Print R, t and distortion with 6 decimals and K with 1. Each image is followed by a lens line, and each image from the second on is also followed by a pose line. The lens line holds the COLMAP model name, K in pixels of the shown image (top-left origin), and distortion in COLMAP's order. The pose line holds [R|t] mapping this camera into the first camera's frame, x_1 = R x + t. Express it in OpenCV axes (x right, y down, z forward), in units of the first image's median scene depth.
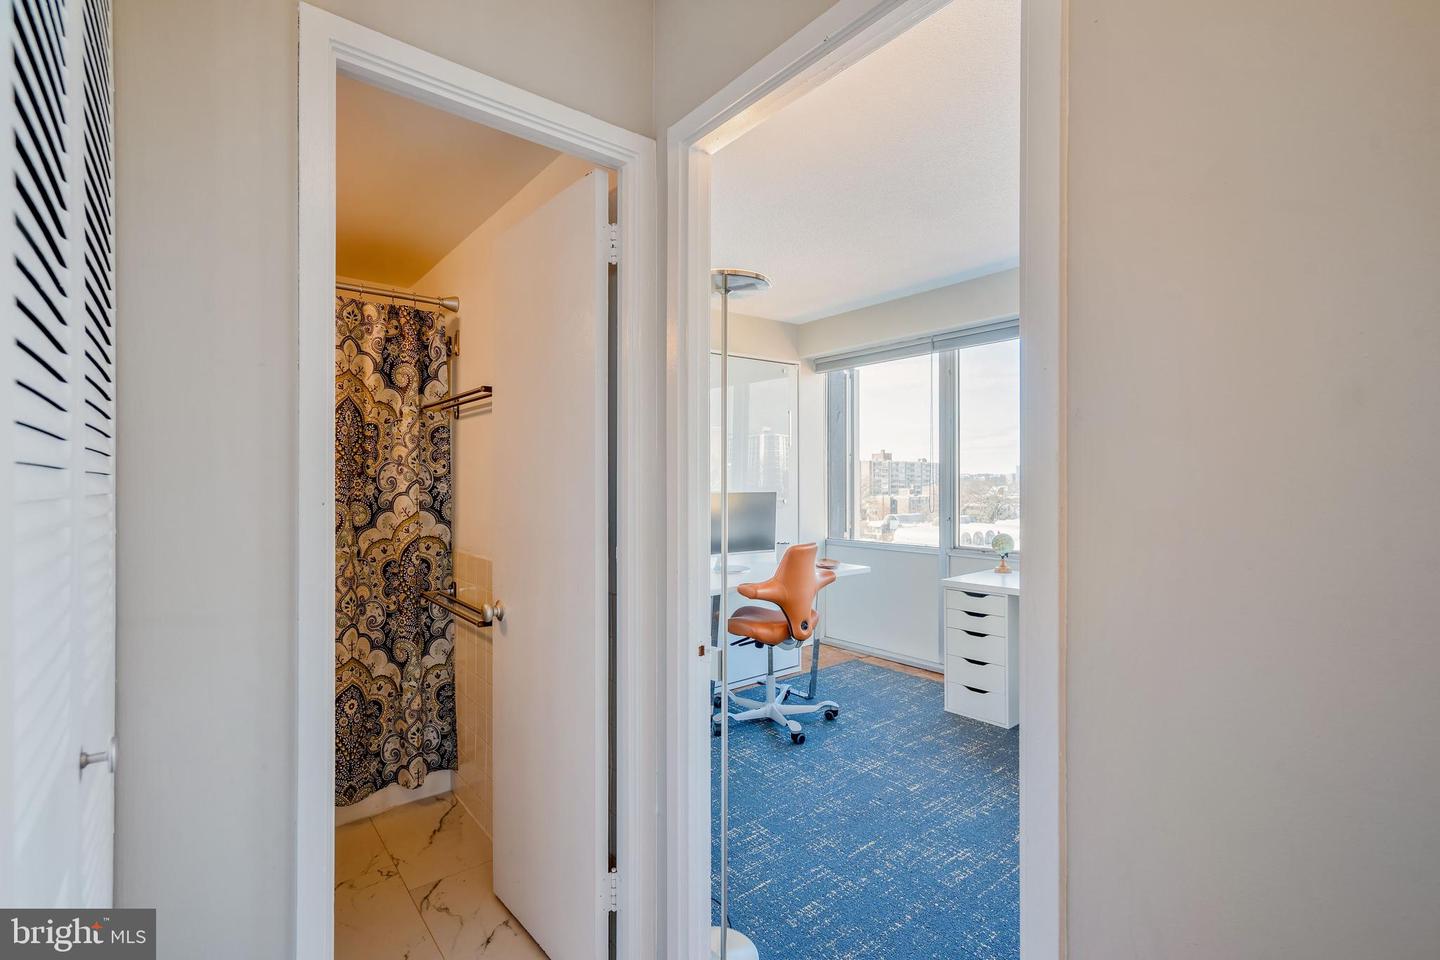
lens RADIAL K [[647.0, 0, 720.0], [0, 647.0, 480.0], [0, 0, 1]] dist [-0.003714, -0.000049]
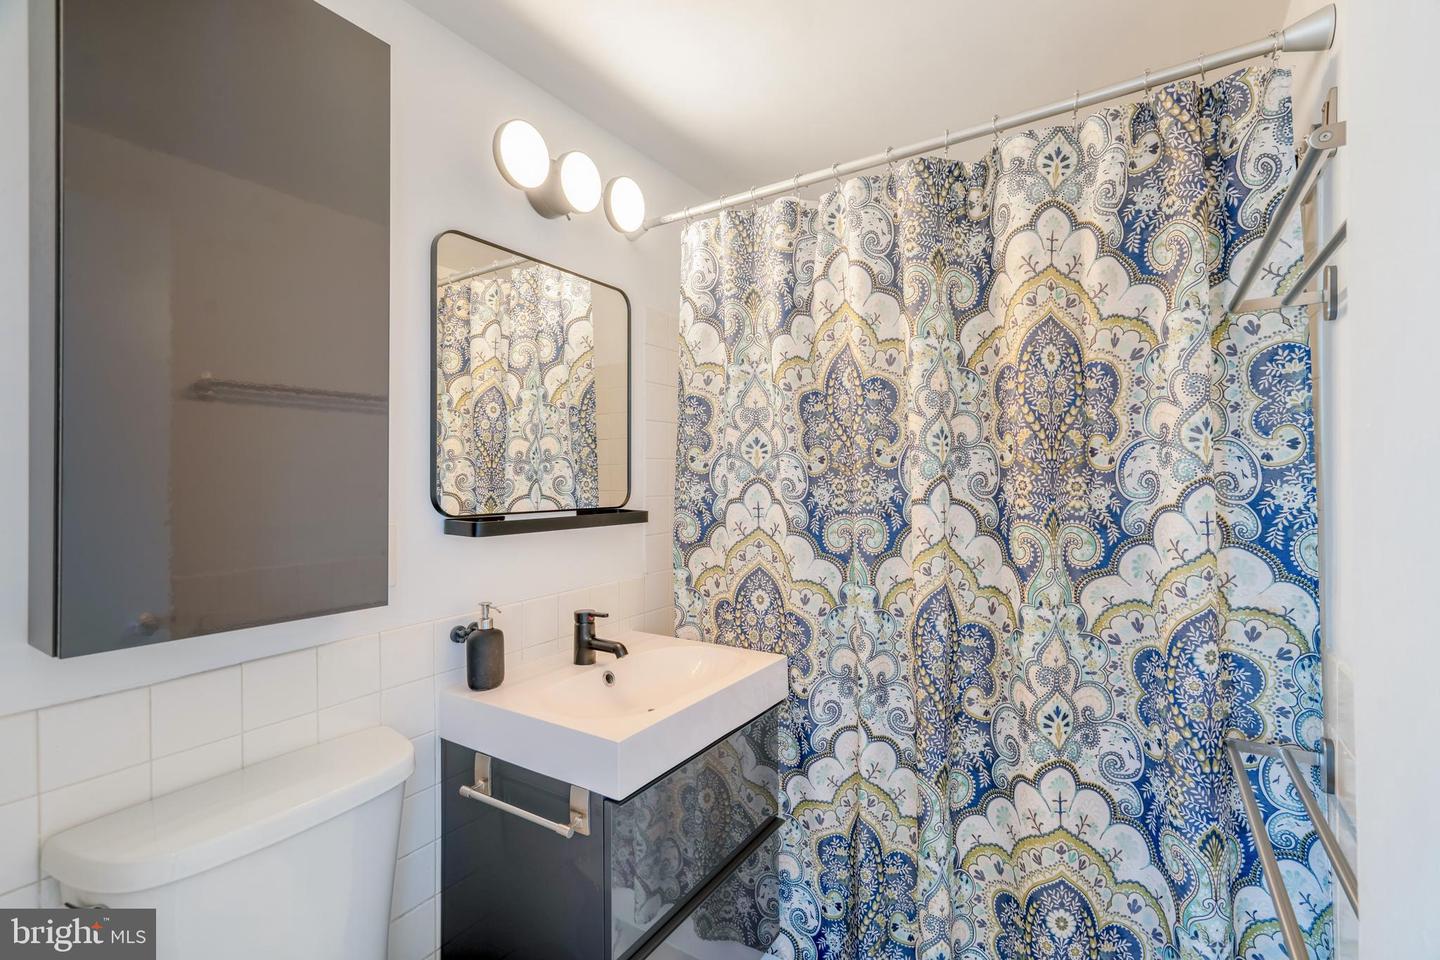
lens RADIAL K [[639.7, 0, 716.5], [0, 639.7, 474.0], [0, 0, 1]] dist [0.008880, 0.000156]
pose [[0.293197, -0.009566, -0.956004, -0.154171], [0.006821, 0.999945, -0.007914, -0.001343], [0.956028, -0.004200, 0.293246, 0.564455]]
